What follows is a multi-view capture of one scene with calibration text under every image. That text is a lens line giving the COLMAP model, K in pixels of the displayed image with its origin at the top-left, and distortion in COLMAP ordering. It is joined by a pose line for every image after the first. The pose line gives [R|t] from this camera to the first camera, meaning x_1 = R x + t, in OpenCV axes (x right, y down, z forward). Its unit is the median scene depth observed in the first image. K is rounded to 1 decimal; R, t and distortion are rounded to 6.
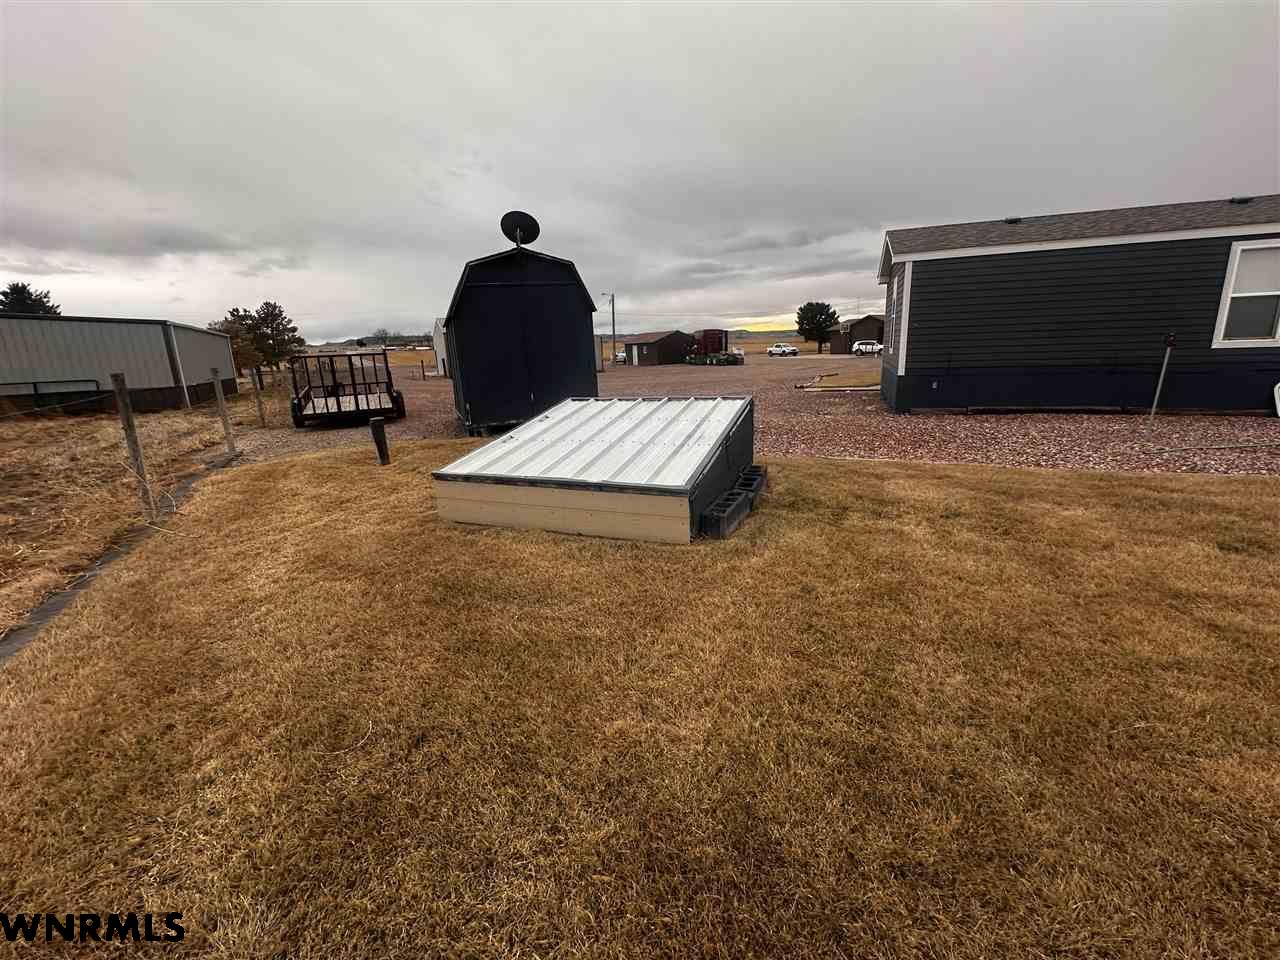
lens RADIAL K [[564.4, 0, 640.0], [0, 564.4, 480.0], [0, 0, 1]] dist [-0.002075, 0.000206]
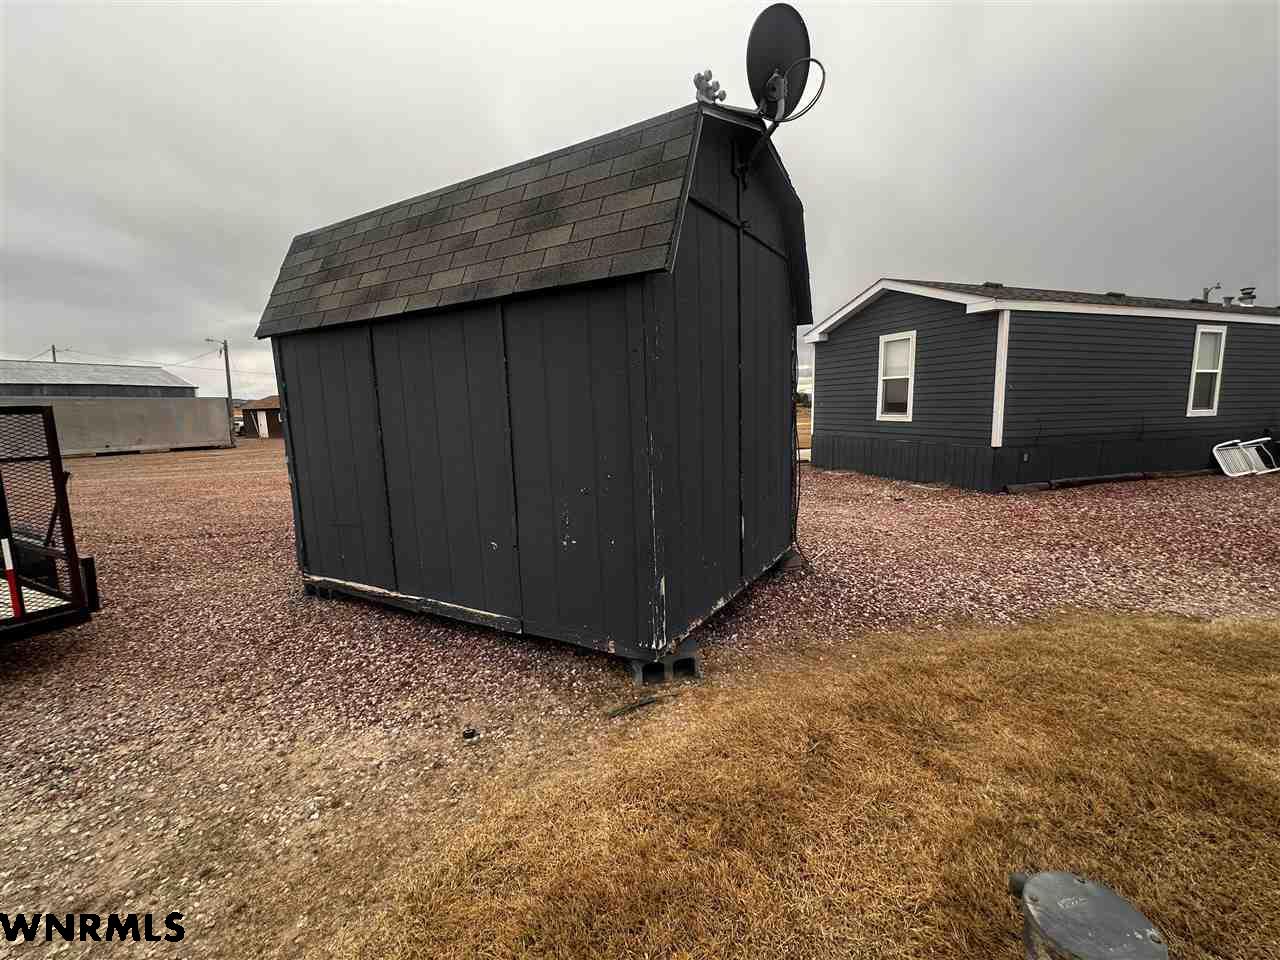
lens RADIAL K [[564.4, 0, 640.0], [0, 564.4, 480.0], [0, 0, 1]] dist [-0.002075, 0.000206]
pose [[0.781942, -0.058918, 0.620561, -0.782357], [0.133676, 0.988212, -0.074615, -0.258855], [-0.608850, 0.141299, 0.780600, 1.214964]]
